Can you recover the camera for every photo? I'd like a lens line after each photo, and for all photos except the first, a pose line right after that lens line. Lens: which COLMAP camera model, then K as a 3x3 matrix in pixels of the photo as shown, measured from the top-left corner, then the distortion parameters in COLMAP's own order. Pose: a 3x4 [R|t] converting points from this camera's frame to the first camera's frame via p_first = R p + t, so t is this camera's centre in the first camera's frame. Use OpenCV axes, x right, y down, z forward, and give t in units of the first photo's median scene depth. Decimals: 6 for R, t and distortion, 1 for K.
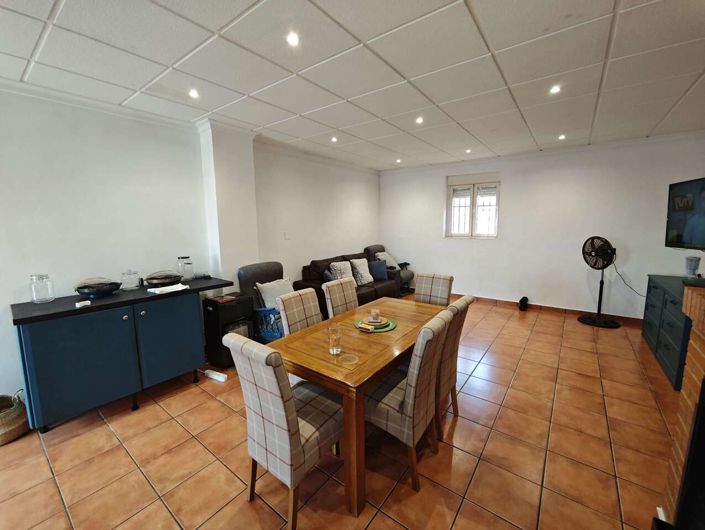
lens RADIAL K [[292.8, 0, 350.7], [0, 292.8, 262.9], [0, 0, 1]] dist [-0.000244, -0.000605]
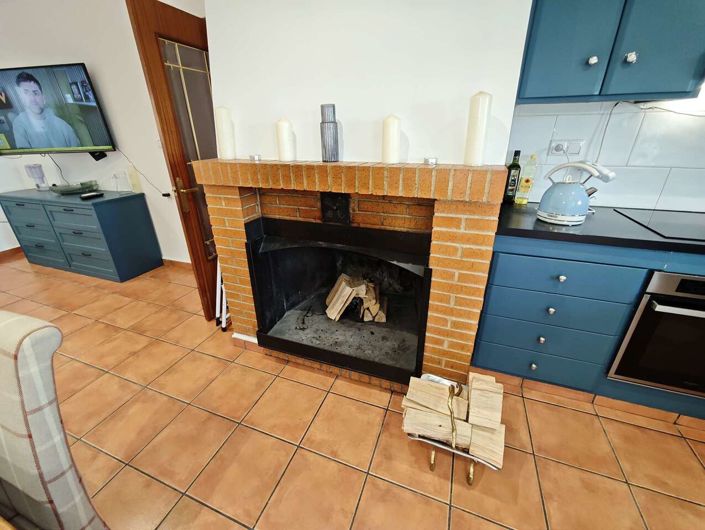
lens RADIAL K [[294.0, 0, 349.8], [0, 294.0, 262.3], [0, 0, 1]] dist [-0.013849, 0.004859]
pose [[-0.285318, -0.373511, 0.882657, -0.082572], [0.151481, 0.891788, 0.426341, 0.015775], [-0.946386, 0.255349, -0.197863, 0.302548]]
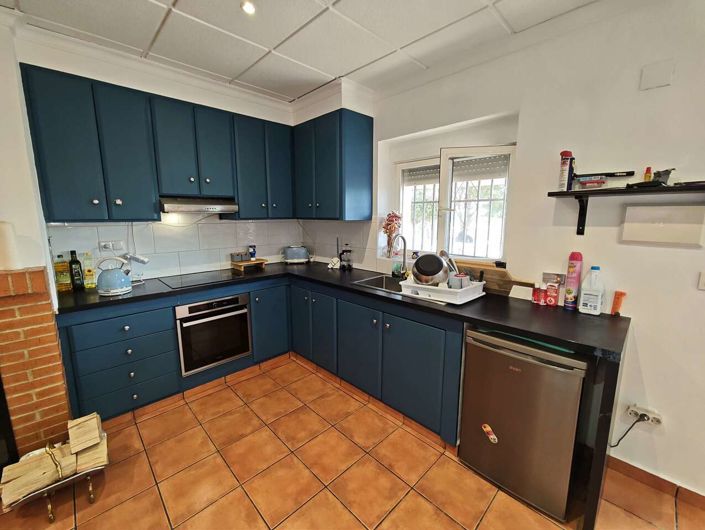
lens RADIAL K [[294.0, 0, 349.8], [0, 294.0, 262.3], [0, 0, 1]] dist [-0.013849, 0.004859]
pose [[-0.988567, -0.009254, 0.150500, -0.389009], [0.035645, 0.955481, 0.292890, -0.047257], [-0.146510, 0.294906, -0.944227, 0.428558]]
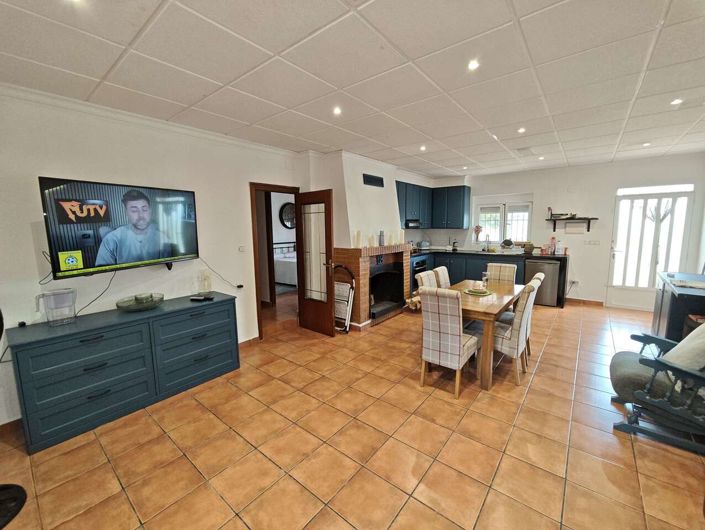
lens RADIAL K [[294.0, 0, 349.8], [0, 294.0, 262.3], [0, 0, 1]] dist [-0.013849, 0.004859]
pose [[-0.999096, 0.020635, 0.037175, 0.472685], [0.029640, 0.964883, 0.261001, -0.249528], [-0.030484, 0.261867, -0.964622, 1.674399]]
